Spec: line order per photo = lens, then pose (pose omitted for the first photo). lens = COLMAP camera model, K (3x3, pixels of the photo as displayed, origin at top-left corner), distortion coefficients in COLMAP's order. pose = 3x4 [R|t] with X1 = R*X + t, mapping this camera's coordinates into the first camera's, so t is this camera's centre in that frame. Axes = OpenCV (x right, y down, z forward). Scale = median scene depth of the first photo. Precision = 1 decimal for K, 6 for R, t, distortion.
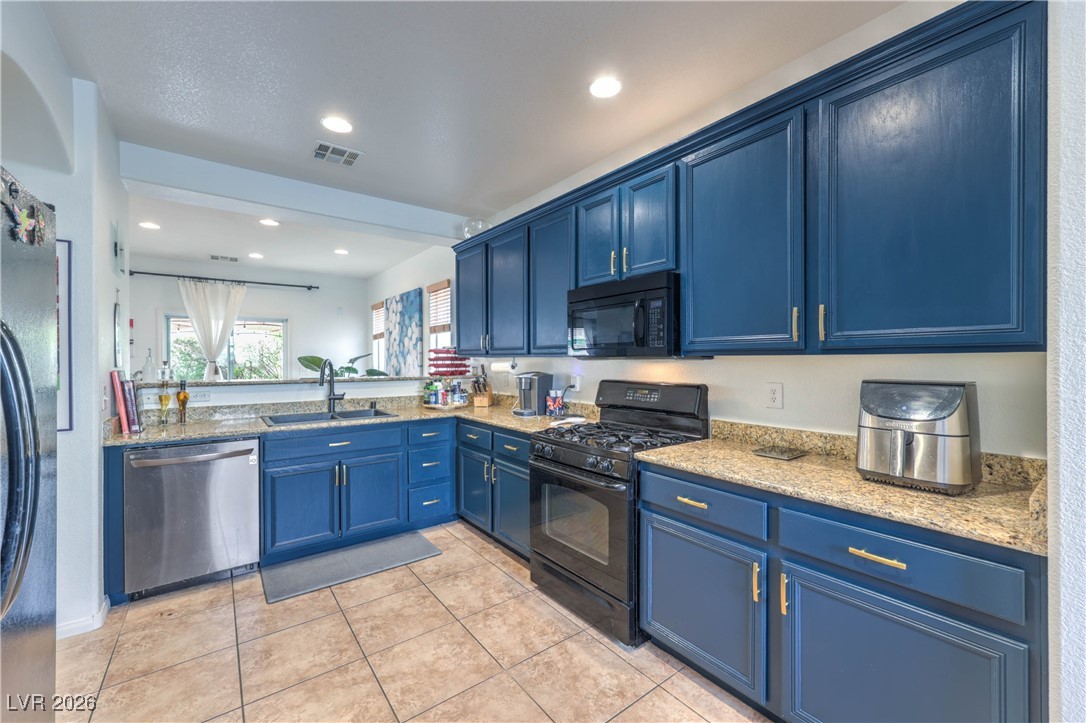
lens RADIAL K [[438.7, 0, 550.5], [0, 438.7, 362.4], [0, 0, 1]] dist [0.003072, 0.000485]
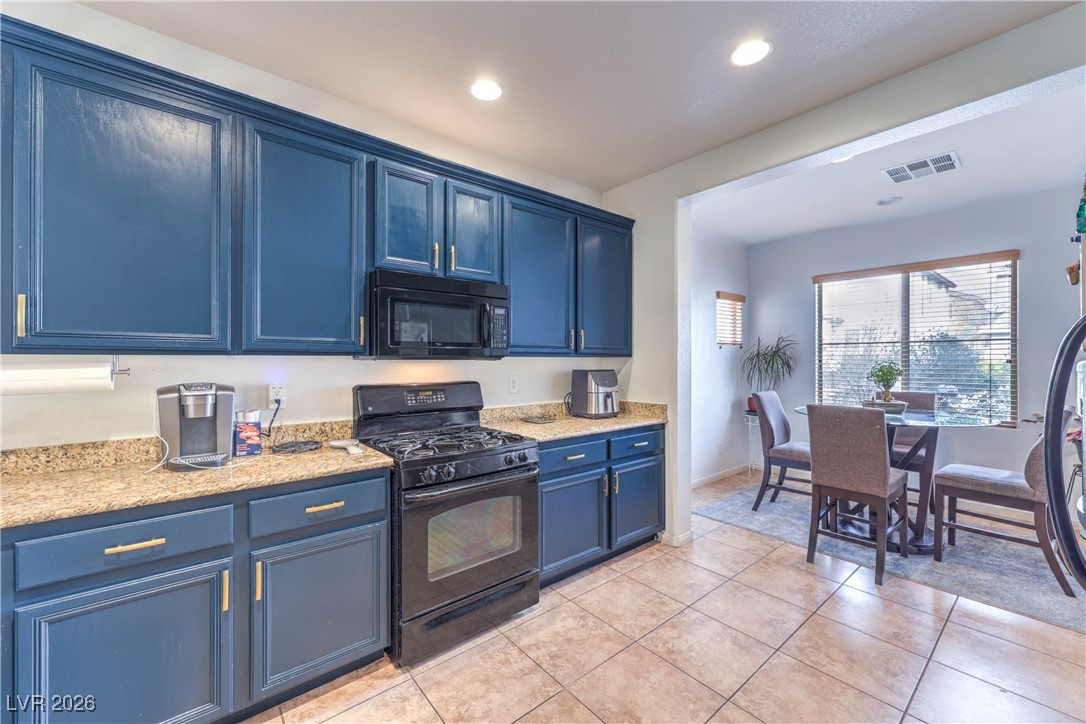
lens RADIAL K [[426.5, 0, 543.0], [0, 426.5, 362.0], [0, 0, 1]] dist [0.001676, 0.000166]
pose [[-0.037534, -0.000352, 0.999295, -0.812525], [0.009481, 0.999955, 0.000708, -0.000388], [-0.999250, 0.009501, -0.037529, 0.858967]]
